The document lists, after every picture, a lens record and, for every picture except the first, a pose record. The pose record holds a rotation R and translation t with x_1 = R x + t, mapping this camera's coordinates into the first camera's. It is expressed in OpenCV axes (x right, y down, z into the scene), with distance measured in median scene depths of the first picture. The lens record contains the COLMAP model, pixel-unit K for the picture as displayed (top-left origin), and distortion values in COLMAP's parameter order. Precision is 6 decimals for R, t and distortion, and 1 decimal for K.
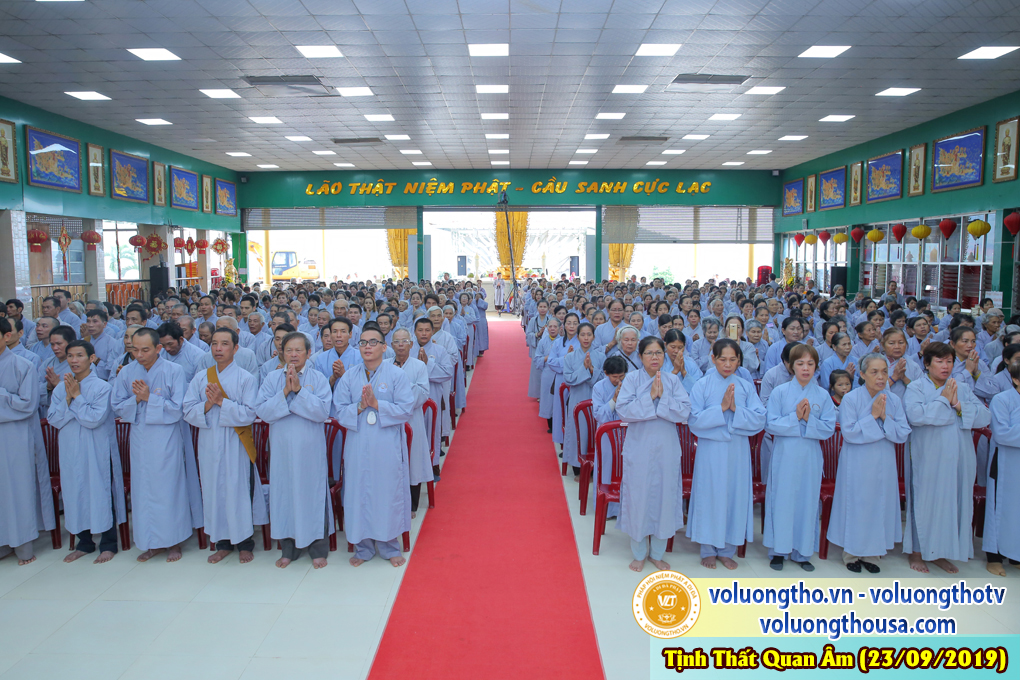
lens RADIAL K [[703.6, 0, 508.5], [0, 703.6, 341.4], [0, 0, 1]] dist [-0.079111, 0.048841]
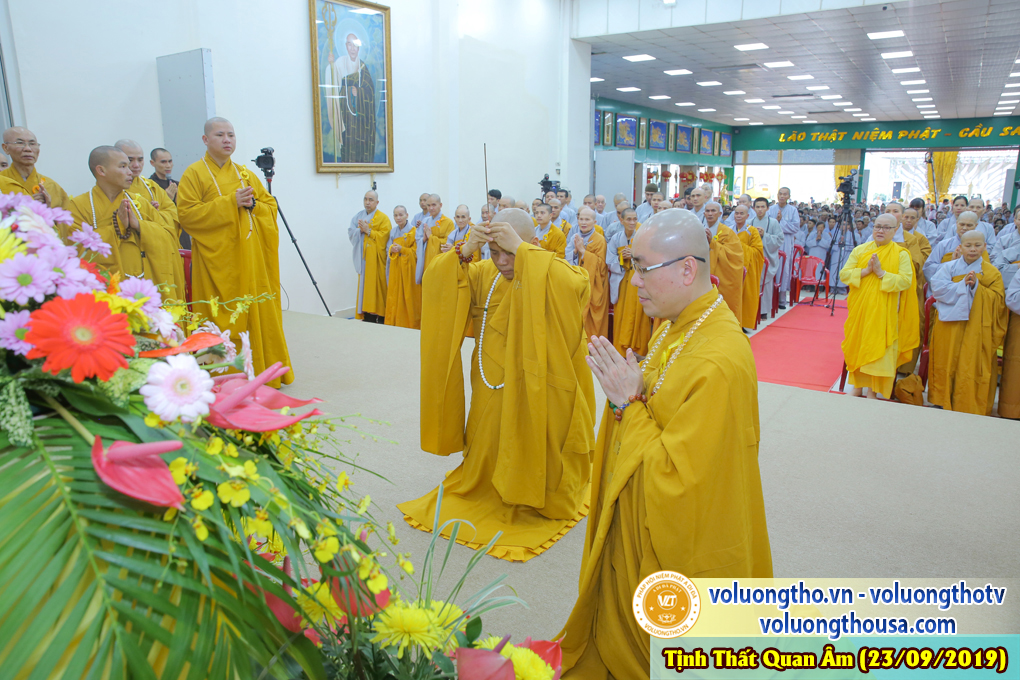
lens RADIAL K [[703.6, 0, 505.3], [0, 703.6, 337.7], [0, 0, 1]] dist [-0.079111, 0.048841]
pose [[0.834192, 0.121665, -0.537886, 0.060148], [-0.061056, 0.989740, 0.129181, 0.043475], [0.548084, -0.074920, 0.833061, -0.548250]]
